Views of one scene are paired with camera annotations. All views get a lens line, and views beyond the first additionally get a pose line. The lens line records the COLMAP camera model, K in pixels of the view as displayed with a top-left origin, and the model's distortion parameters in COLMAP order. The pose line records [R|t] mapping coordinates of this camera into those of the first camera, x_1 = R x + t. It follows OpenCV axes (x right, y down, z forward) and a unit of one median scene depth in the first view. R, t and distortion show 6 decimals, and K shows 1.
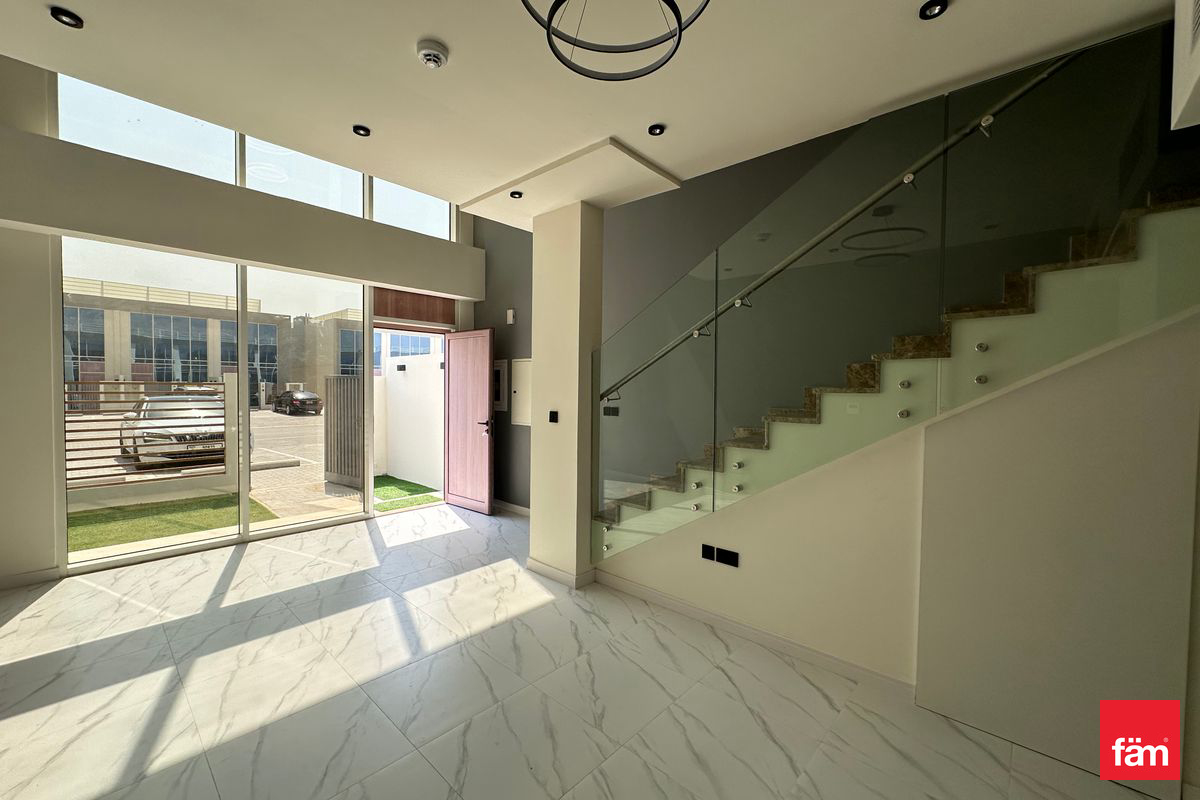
lens RADIAL K [[476.6, 0, 598.7], [0, 476.6, 400.2], [0, 0, 1]] dist [-0.001075, 0.000071]
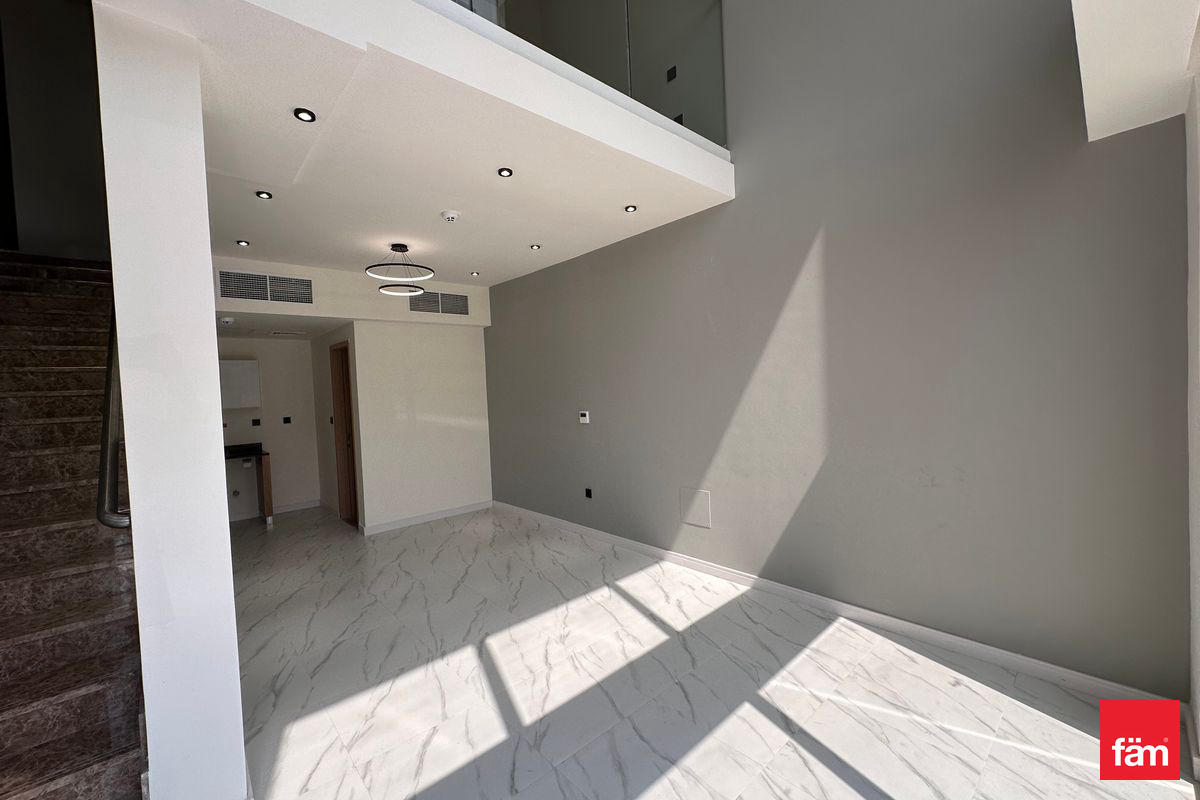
lens RADIAL K [[476.6, 0, 598.7], [0, 476.6, 400.2], [0, 0, 1]] dist [-0.001075, 0.000071]
pose [[-0.995197, 0.029051, 0.093485, -0.690992], [0.034467, 0.997788, 0.056851, -0.077671], [-0.091626, 0.059800, -0.993996, 1.824067]]
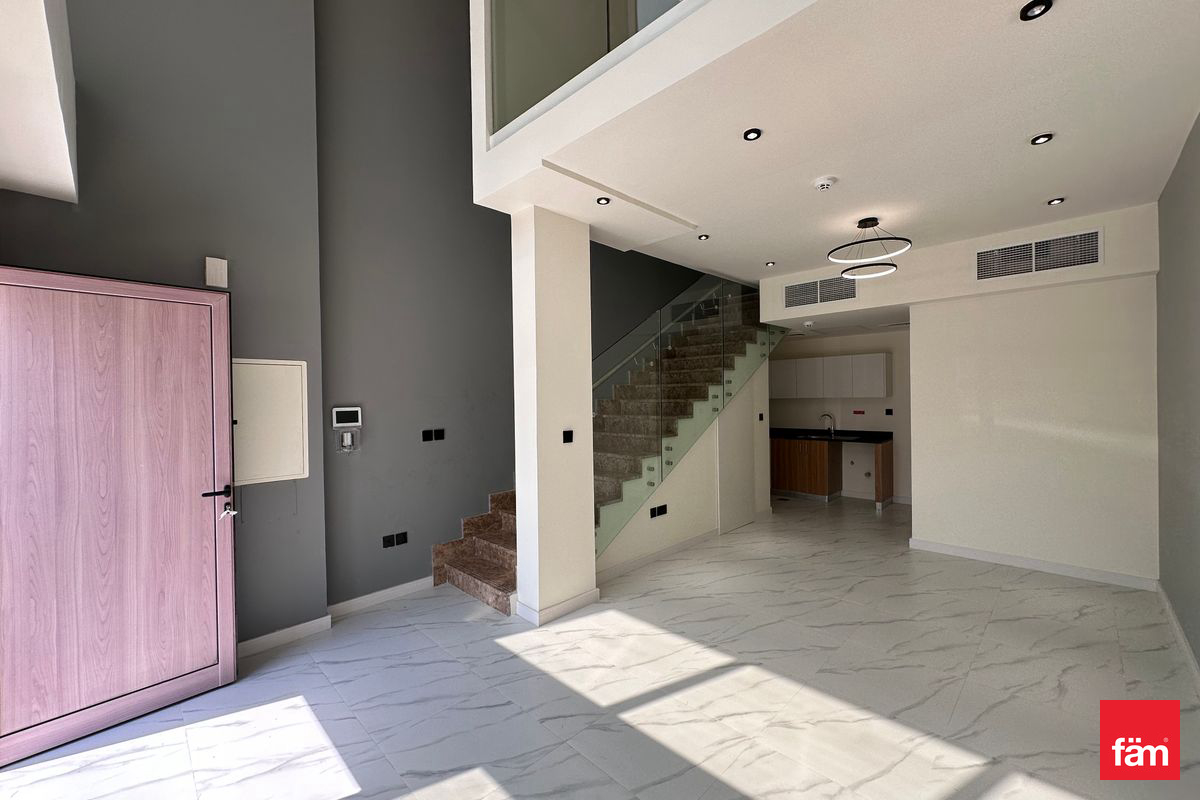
lens RADIAL K [[476.6, 0, 598.7], [0, 476.6, 400.2], [0, 0, 1]] dist [-0.001075, 0.000071]
pose [[0.040694, -0.018262, 0.999005, -1.256613], [0.042238, 0.998971, 0.016541, -0.059663], [-0.998279, 0.041522, 0.041424, 1.108129]]
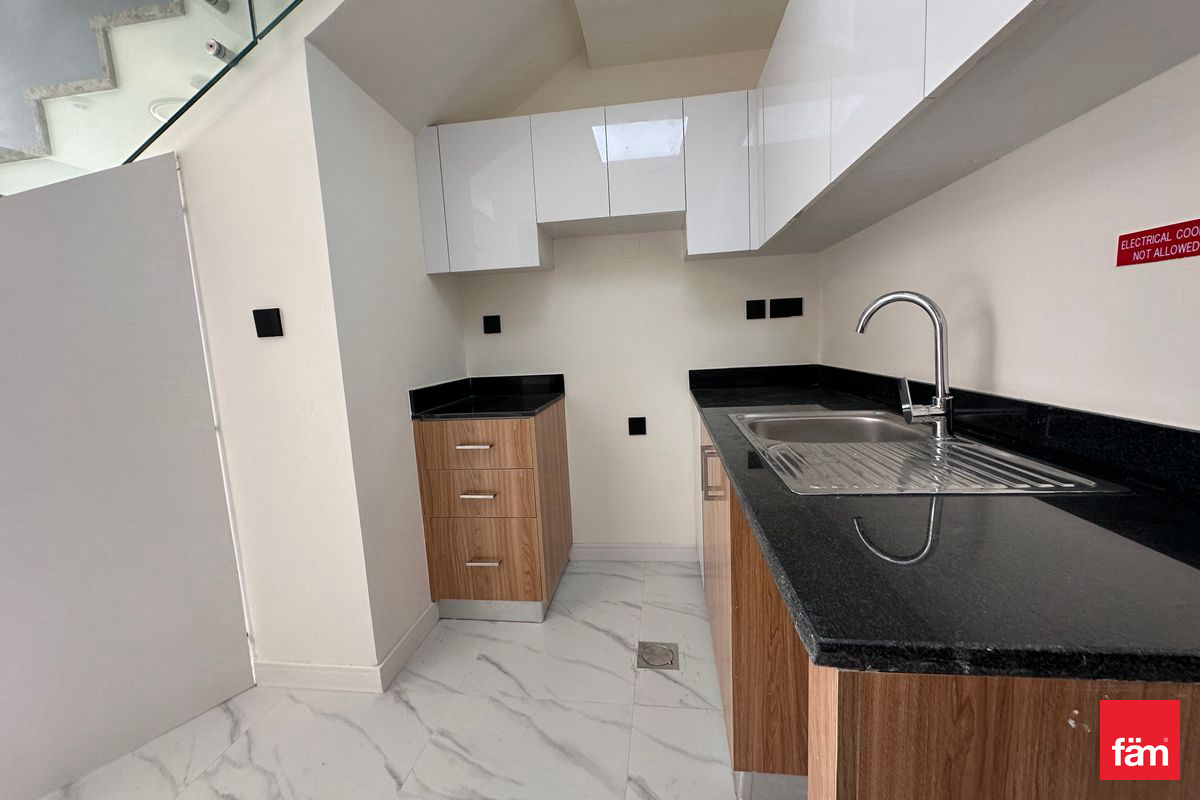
lens RADIAL K [[476.6, 0, 598.7], [0, 476.6, 400.2], [0, 0, 1]] dist [-0.001075, 0.000071]
pose [[0.817810, -0.125306, 0.561681, 0.770339], [0.074973, 0.990888, 0.111897, 0.124045], [-0.570584, -0.049400, 0.819752, -0.110630]]
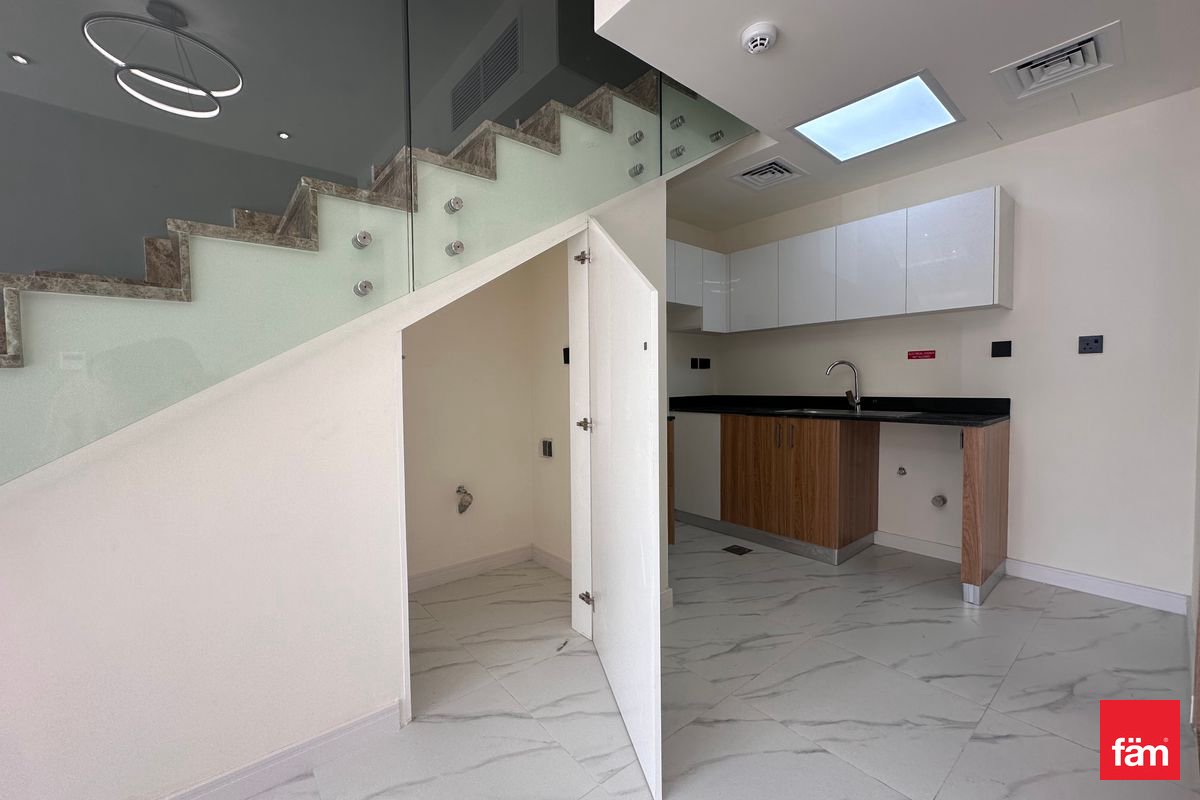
lens RADIAL K [[476.6, 0, 598.7], [0, 476.6, 400.2], [0, 0, 1]] dist [-0.001075, 0.000071]
pose [[0.136222, -0.047962, 0.989517, 0.048769], [0.038930, 0.998315, 0.043030, 0.119922], [-0.989913, 0.032660, 0.137860, 0.465754]]
